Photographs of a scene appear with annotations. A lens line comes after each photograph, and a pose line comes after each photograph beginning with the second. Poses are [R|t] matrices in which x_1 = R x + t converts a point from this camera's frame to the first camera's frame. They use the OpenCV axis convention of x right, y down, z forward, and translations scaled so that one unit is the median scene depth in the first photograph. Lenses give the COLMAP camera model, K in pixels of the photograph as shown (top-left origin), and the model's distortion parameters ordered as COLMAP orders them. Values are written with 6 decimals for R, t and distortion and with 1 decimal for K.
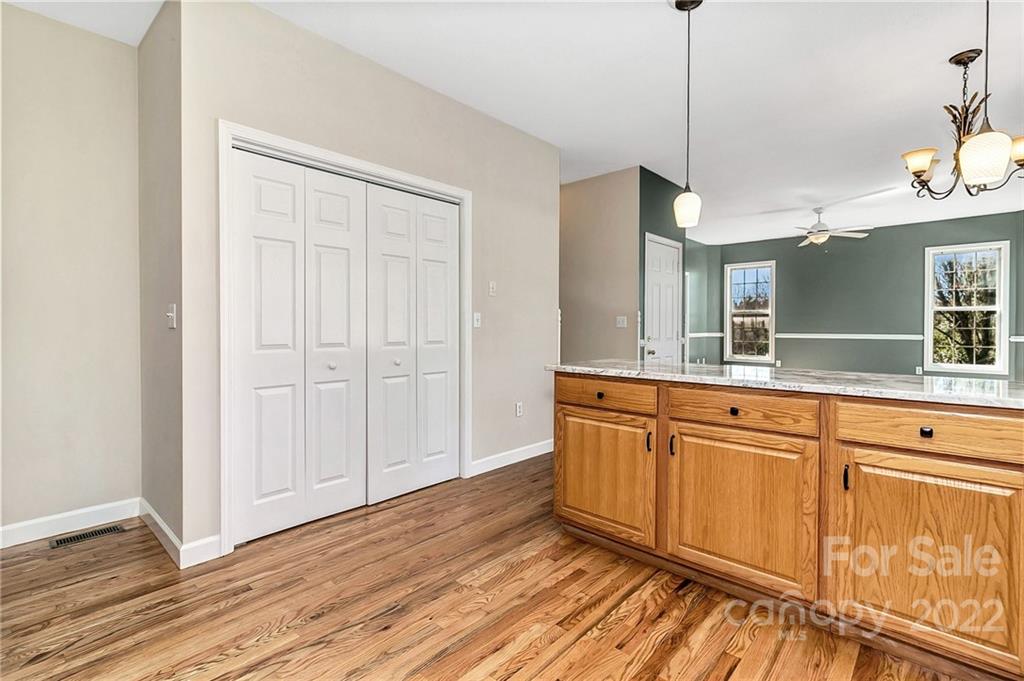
lens RADIAL K [[489.1, 0, 466.4], [0, 489.1, 331.1], [0, 0, 1]] dist [0.010312, -0.001050]
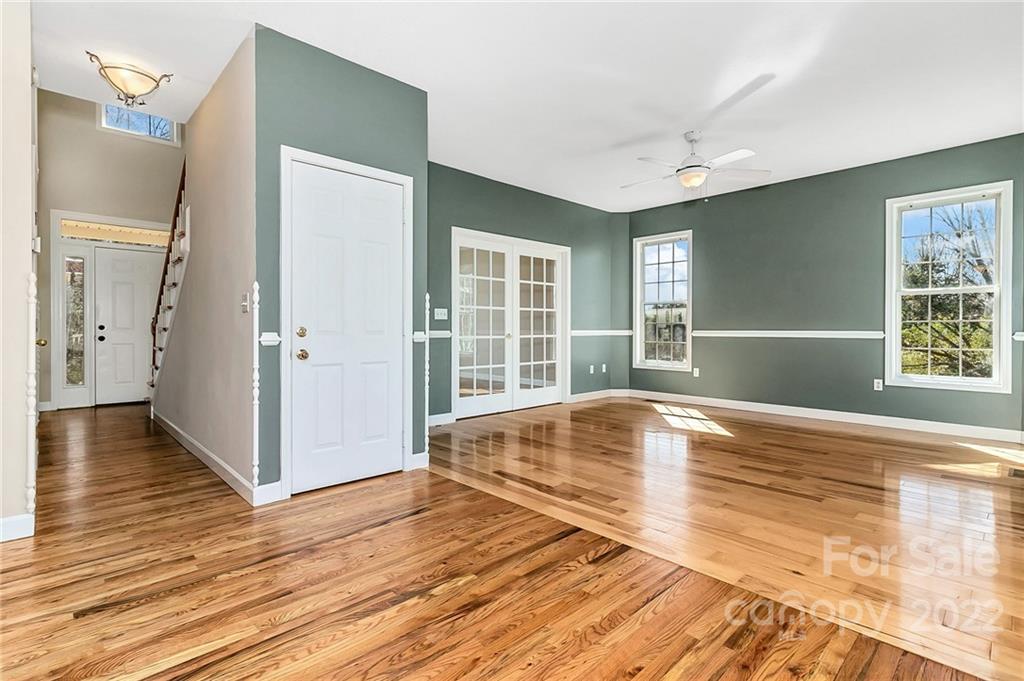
lens RADIAL K [[489.1, 0, 481.1], [0, 489.1, 324.3], [0, 0, 1]] dist [0.010312, -0.001050]
pose [[0.997878, -0.007639, -0.064659, 0.756081], [0.006821, 0.999894, -0.012855, 0.005348], [0.064750, 0.012387, 0.997825, 0.540989]]
